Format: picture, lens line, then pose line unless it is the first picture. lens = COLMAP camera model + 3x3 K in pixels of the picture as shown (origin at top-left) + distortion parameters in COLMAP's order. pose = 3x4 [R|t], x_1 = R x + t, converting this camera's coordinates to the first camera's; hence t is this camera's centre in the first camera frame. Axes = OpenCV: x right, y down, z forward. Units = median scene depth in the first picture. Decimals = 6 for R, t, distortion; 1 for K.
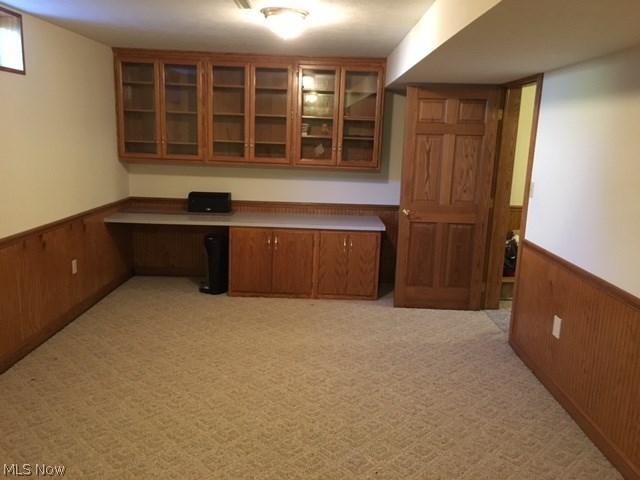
lens RADIAL K [[543.1, 0, 317.9], [0, 543.1, 241.9], [0, 0, 1]] dist [0.059812, 0.005729]
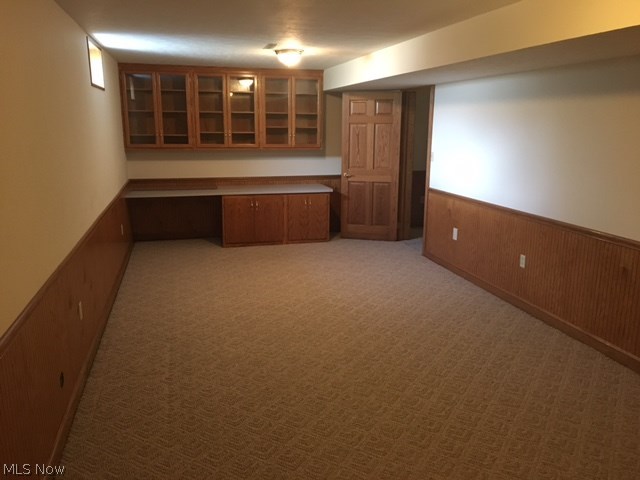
lens RADIAL K [[543.1, 0, 321.6], [0, 543.1, 239.2], [0, 0, 1]] dist [0.059812, 0.005729]
pose [[0.961799, -0.085026, 0.260219, -0.280817], [0.082065, 0.996379, 0.022245, 0.068902], [-0.261168, -0.000040, 0.965293, -0.364159]]
